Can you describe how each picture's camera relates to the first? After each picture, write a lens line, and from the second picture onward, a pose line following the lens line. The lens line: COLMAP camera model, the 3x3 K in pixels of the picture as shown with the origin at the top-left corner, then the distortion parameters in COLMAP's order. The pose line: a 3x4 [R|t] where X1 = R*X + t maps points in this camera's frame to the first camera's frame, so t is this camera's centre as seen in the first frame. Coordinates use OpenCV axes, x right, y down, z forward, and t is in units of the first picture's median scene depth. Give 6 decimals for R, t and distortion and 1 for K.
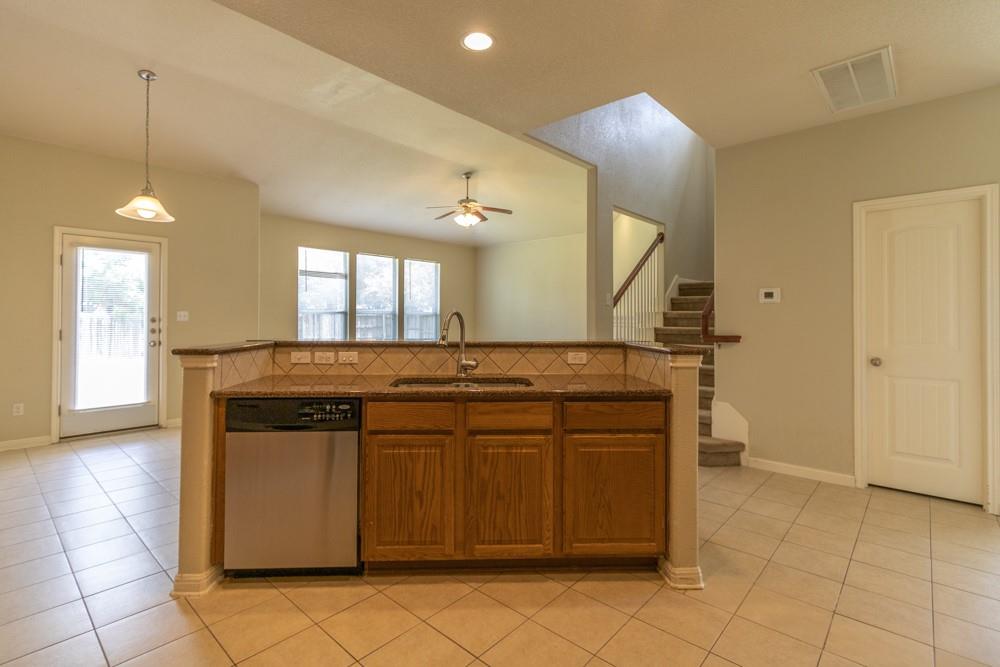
lens RADIAL K [[462.0, 0, 483.9], [0, 462.0, 315.1], [0, 0, 1]] dist [-0.003603, -0.000475]
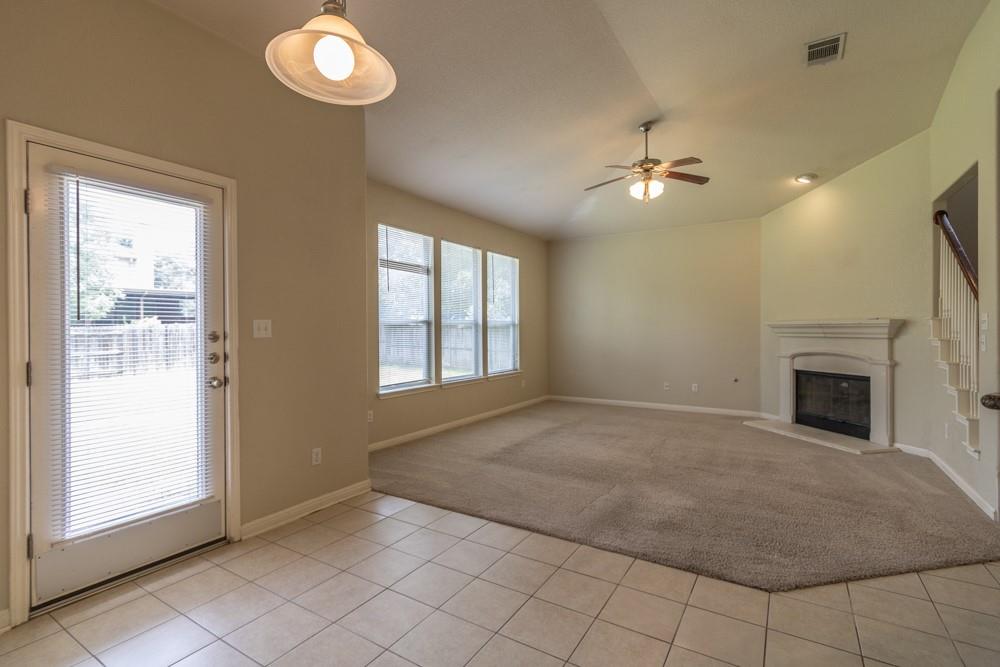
lens RADIAL K [[462.0, 0, 501.7], [0, 462.0, 331.1], [0, 0, 1]] dist [-0.003603, -0.000475]
pose [[0.984870, -0.008164, 0.173100, -0.379635], [0.005897, 0.999890, 0.013604, -0.000582], [-0.173192, -0.012377, 0.984810, 0.339546]]
